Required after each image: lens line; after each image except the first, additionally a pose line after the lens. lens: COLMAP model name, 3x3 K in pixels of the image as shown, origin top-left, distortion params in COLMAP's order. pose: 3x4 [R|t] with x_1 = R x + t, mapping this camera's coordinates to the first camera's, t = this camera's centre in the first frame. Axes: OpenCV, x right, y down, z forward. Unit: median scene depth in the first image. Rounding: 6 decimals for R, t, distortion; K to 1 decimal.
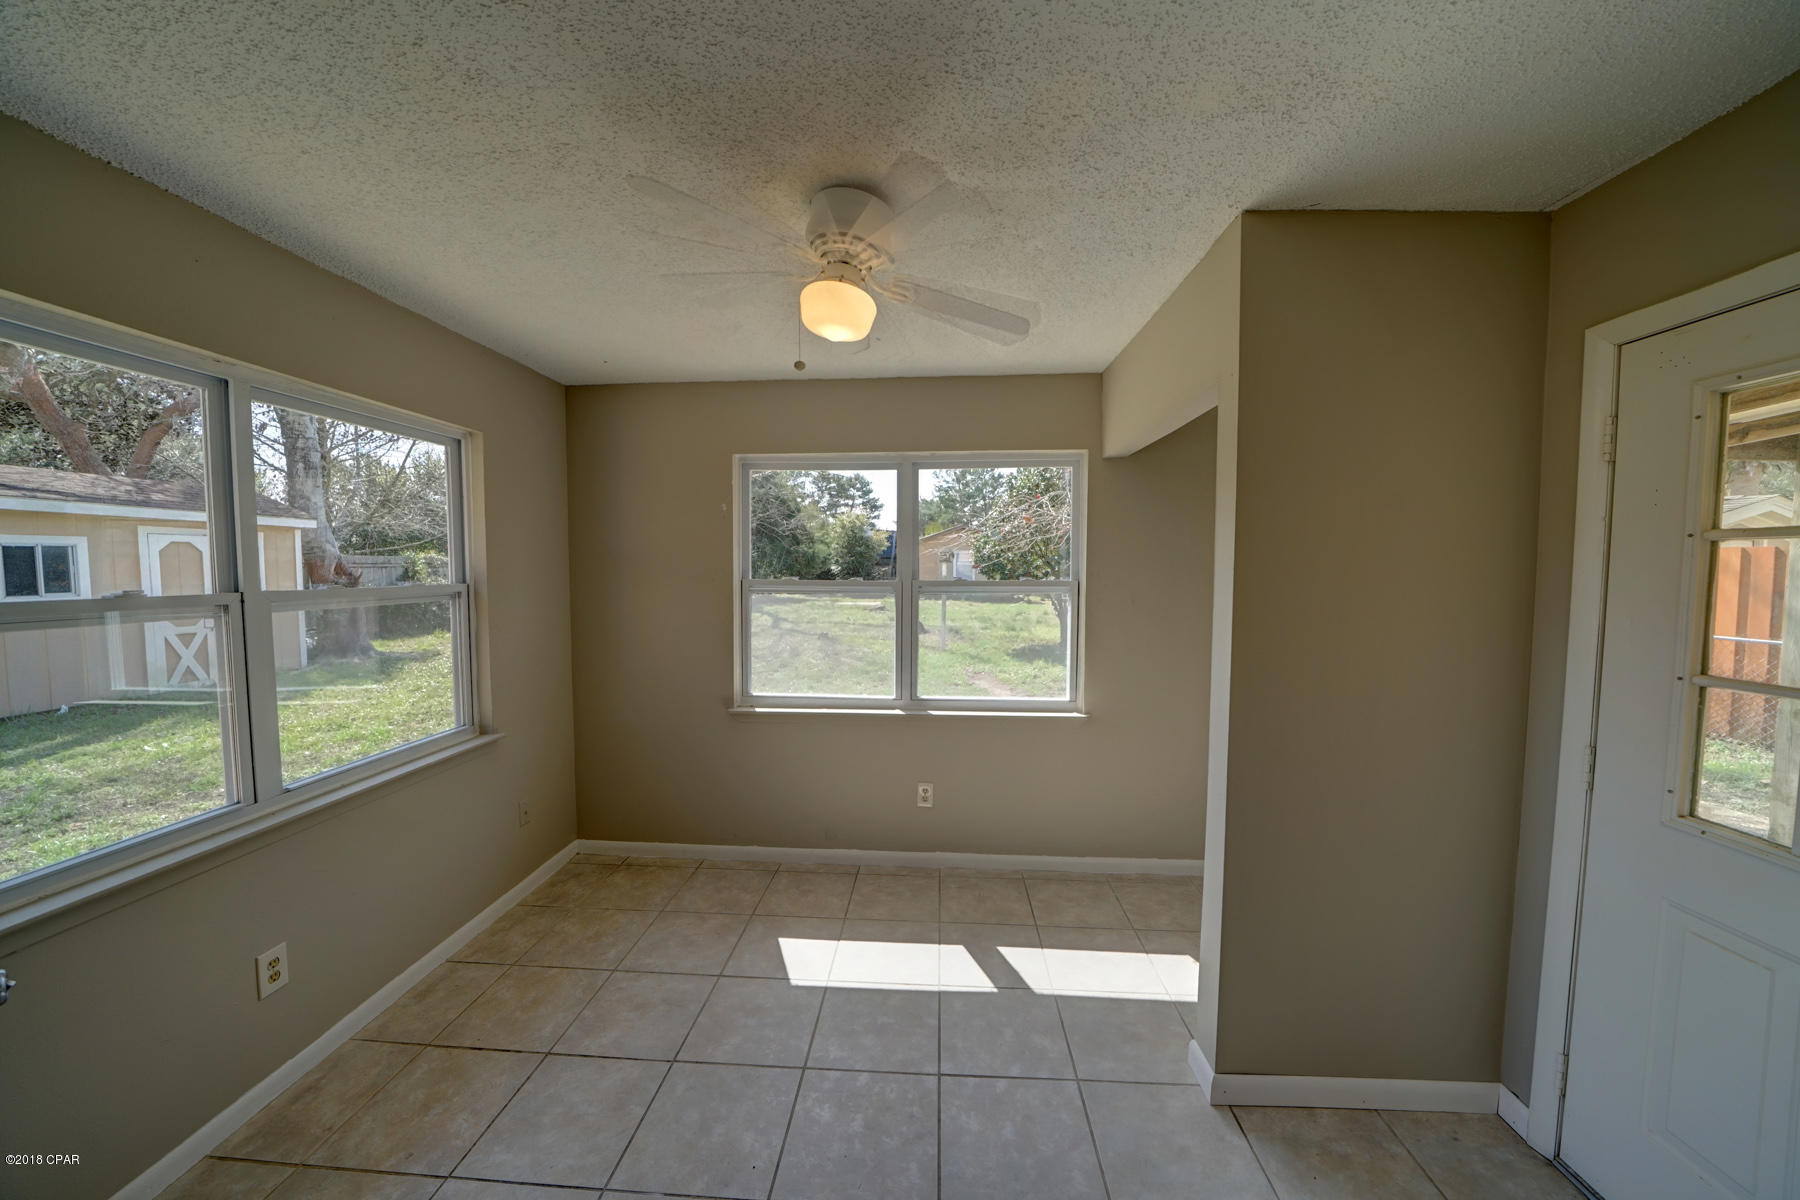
lens RADIAL K [[625.5, 0, 889.1], [0, 625.5, 599.7], [0, 0, 1]] dist [-0.020307, 0.000830]
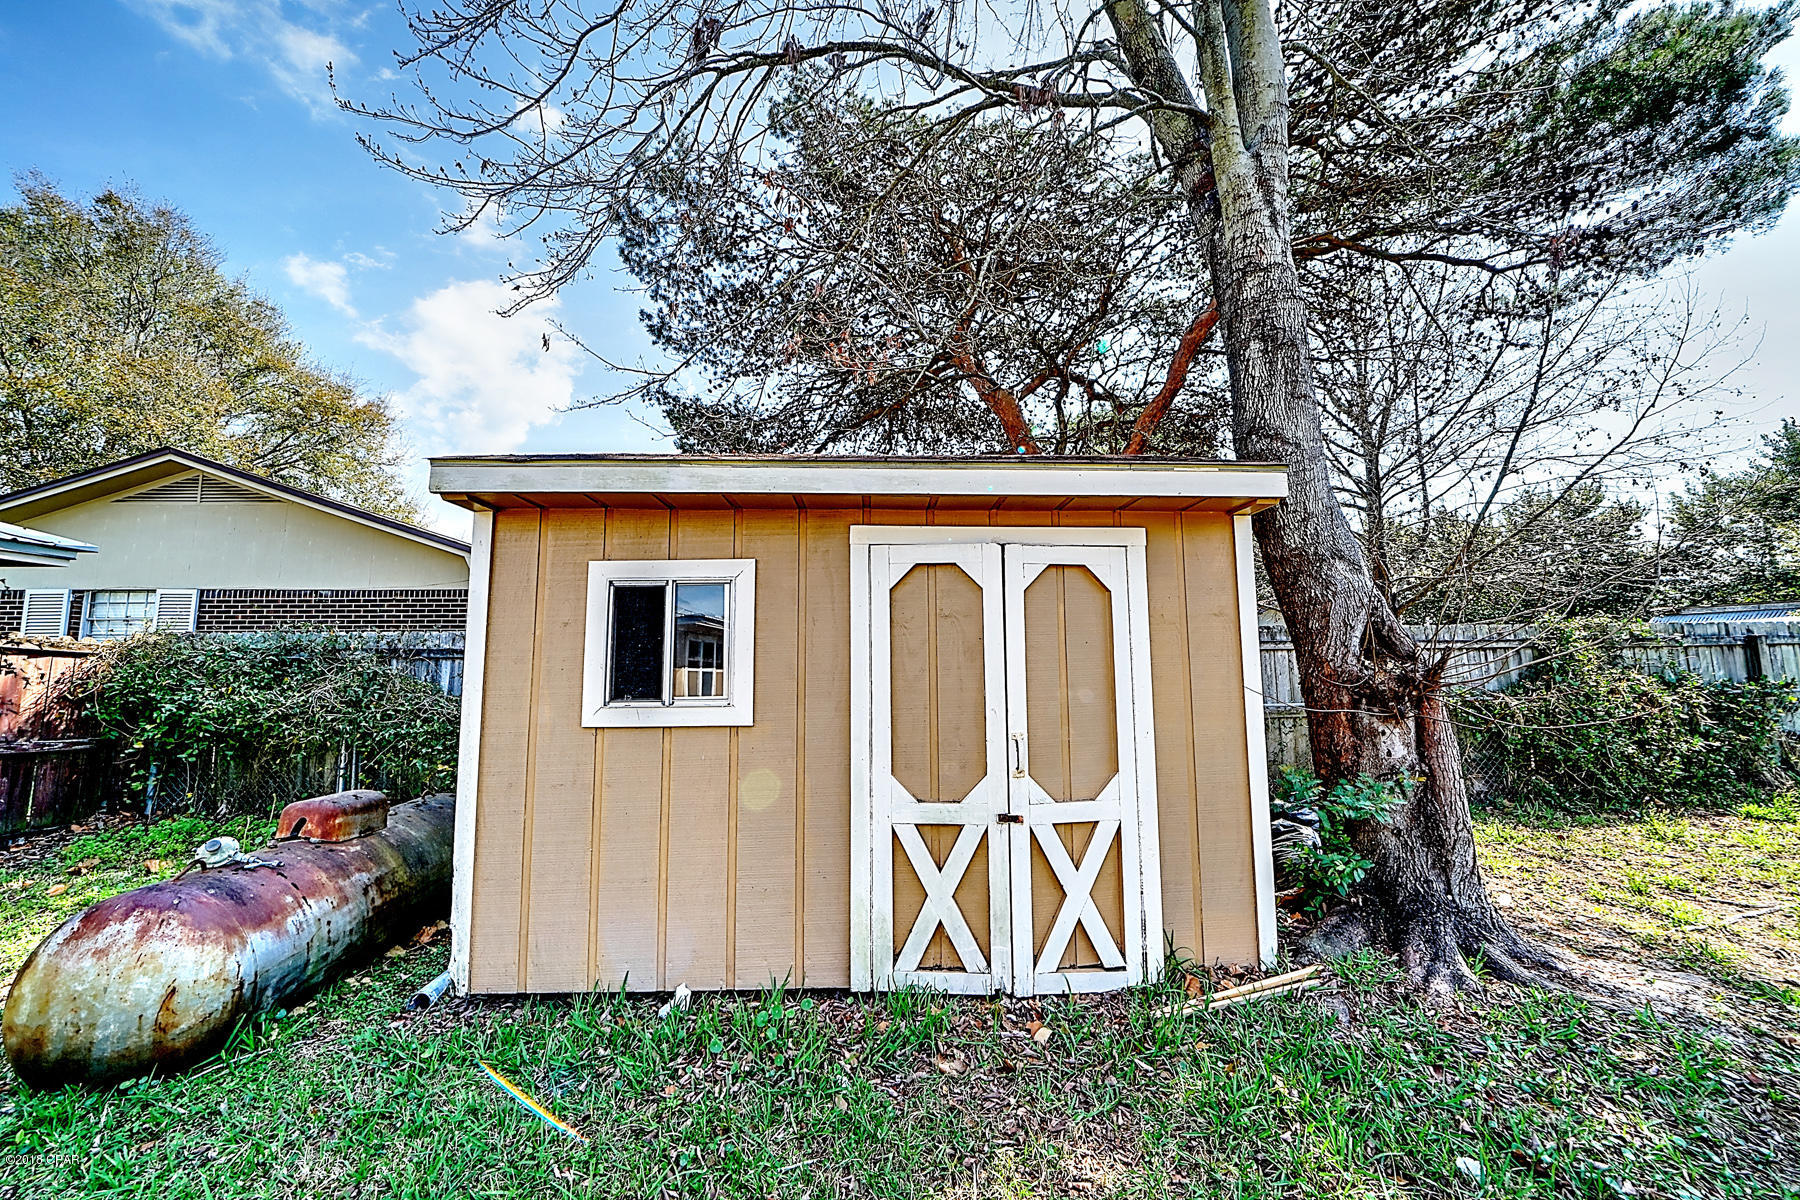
lens RADIAL K [[625.5, 0, 894.6], [0, 625.5, 599.2], [0, 0, 1]] dist [-0.020307, 0.000830]
pose [[0.147456, -0.110740, -0.982850, -0.656644], [-0.046833, 0.991816, -0.118776, -0.022519], [0.987959, 0.063544, 0.141063, 0.756102]]
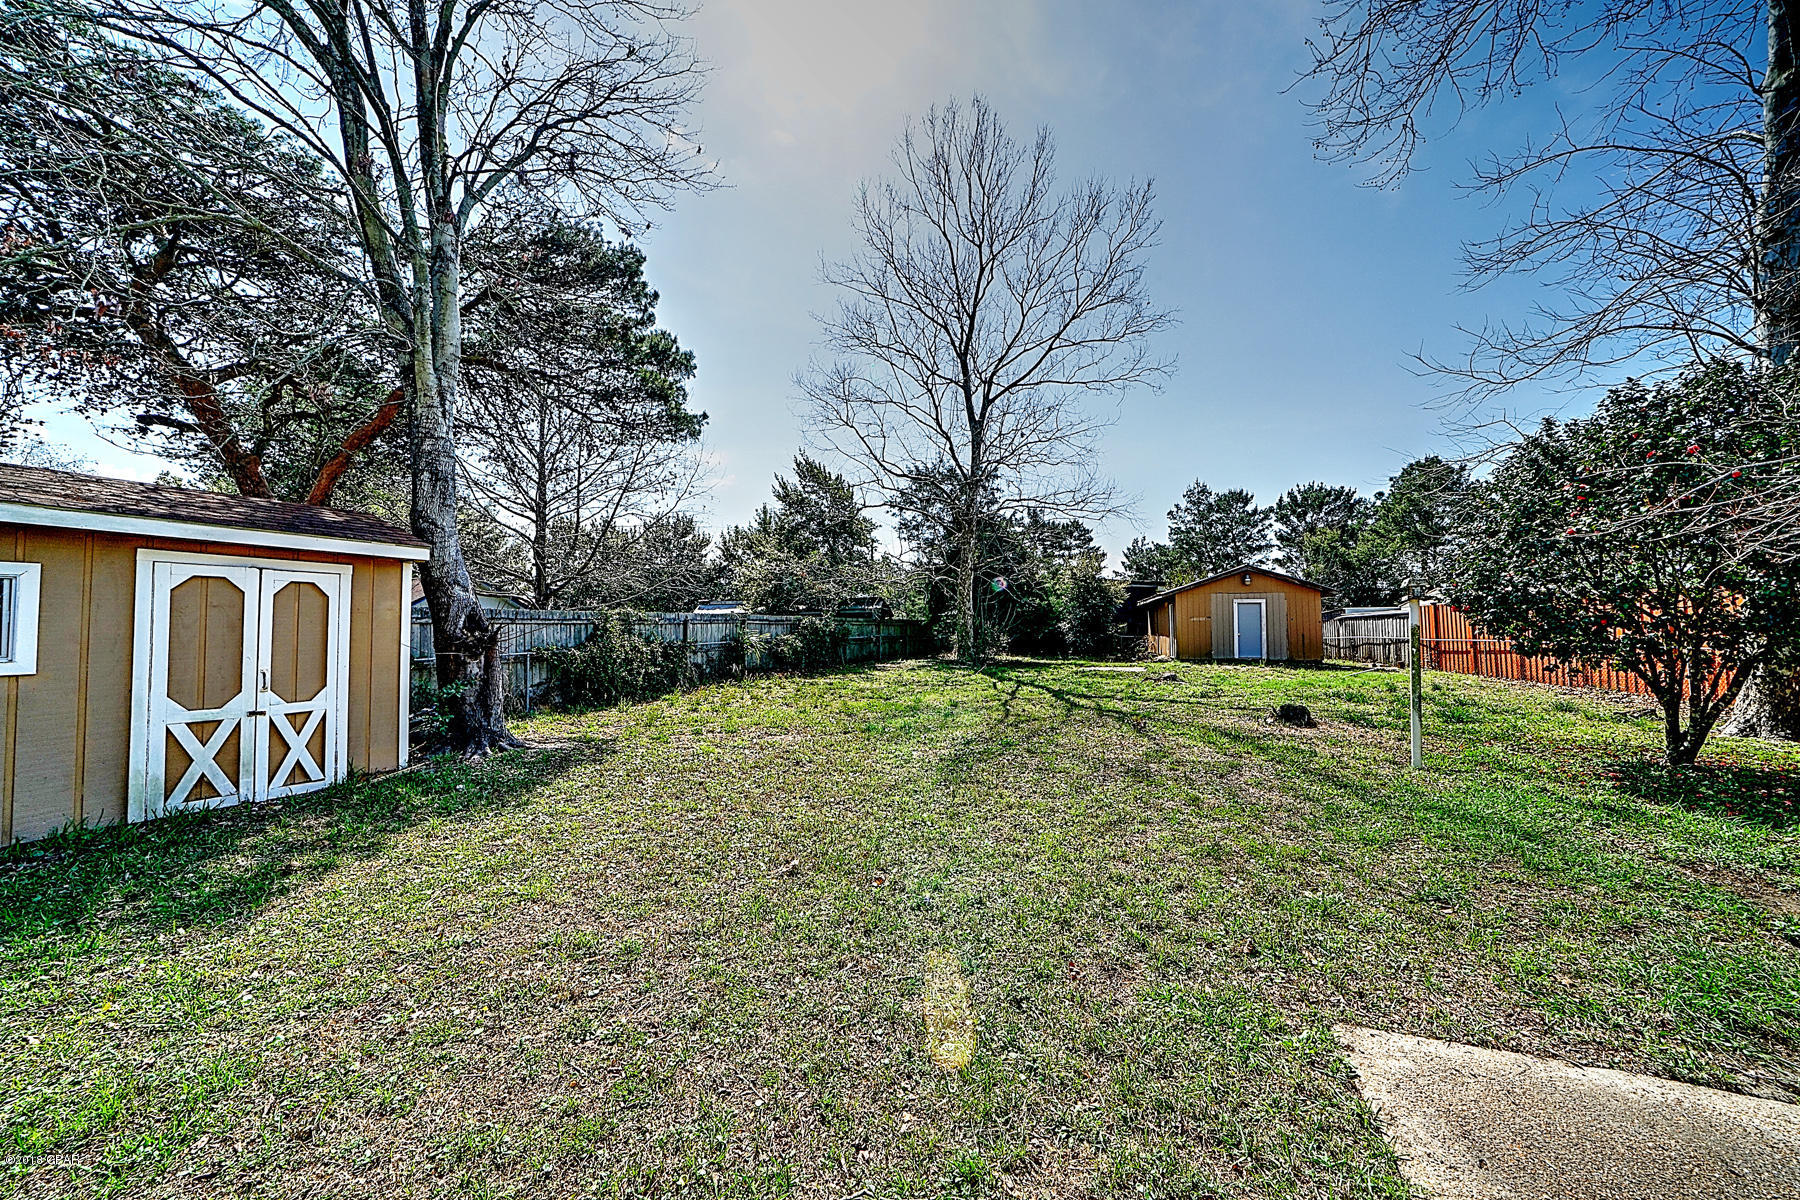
lens RADIAL K [[625.5, 0, 905.0], [0, 625.5, 602.2], [0, 0, 1]] dist [-0.020307, 0.000830]
pose [[0.962741, -0.020817, -0.269623, -0.237993], [-0.004540, 0.995648, -0.093081, -0.009201], [0.270387, 0.090837, 0.958457, 0.480847]]
